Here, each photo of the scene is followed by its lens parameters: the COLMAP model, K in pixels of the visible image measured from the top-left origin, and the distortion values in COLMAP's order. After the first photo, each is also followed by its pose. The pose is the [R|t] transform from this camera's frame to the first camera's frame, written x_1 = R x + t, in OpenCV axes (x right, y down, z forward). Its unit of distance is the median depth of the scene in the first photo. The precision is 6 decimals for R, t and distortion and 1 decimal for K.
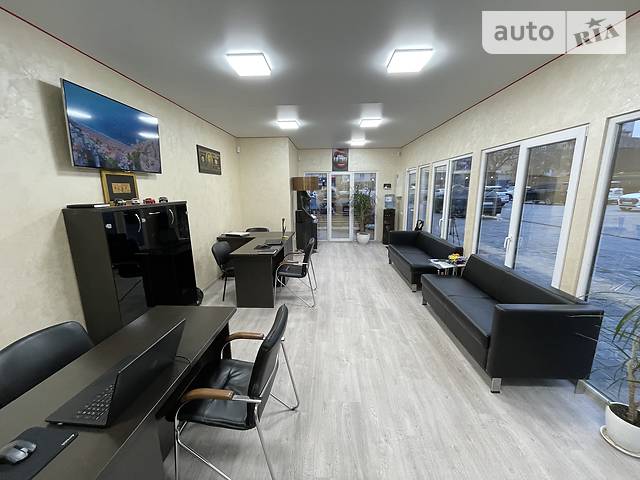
lens RADIAL K [[256.9, 0, 320.4], [0, 256.9, 239.1], [0, 0, 1]] dist [-0.005864, -0.000073]
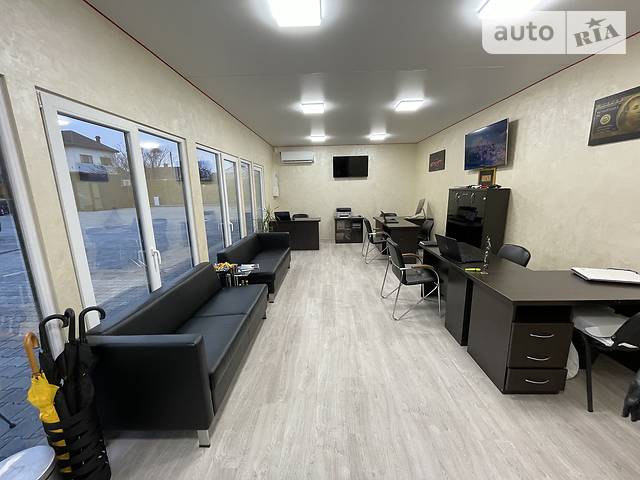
lens RADIAL K [[256.9, 0, 320.4], [0, 256.9, 239.1], [0, 0, 1]] dist [-0.005864, -0.000073]
pose [[-0.999338, 0.035837, -0.006211, 0.243465], [0.030876, 0.926139, 0.375917, -0.382872], [0.019224, 0.375477, -0.926632, 2.074731]]
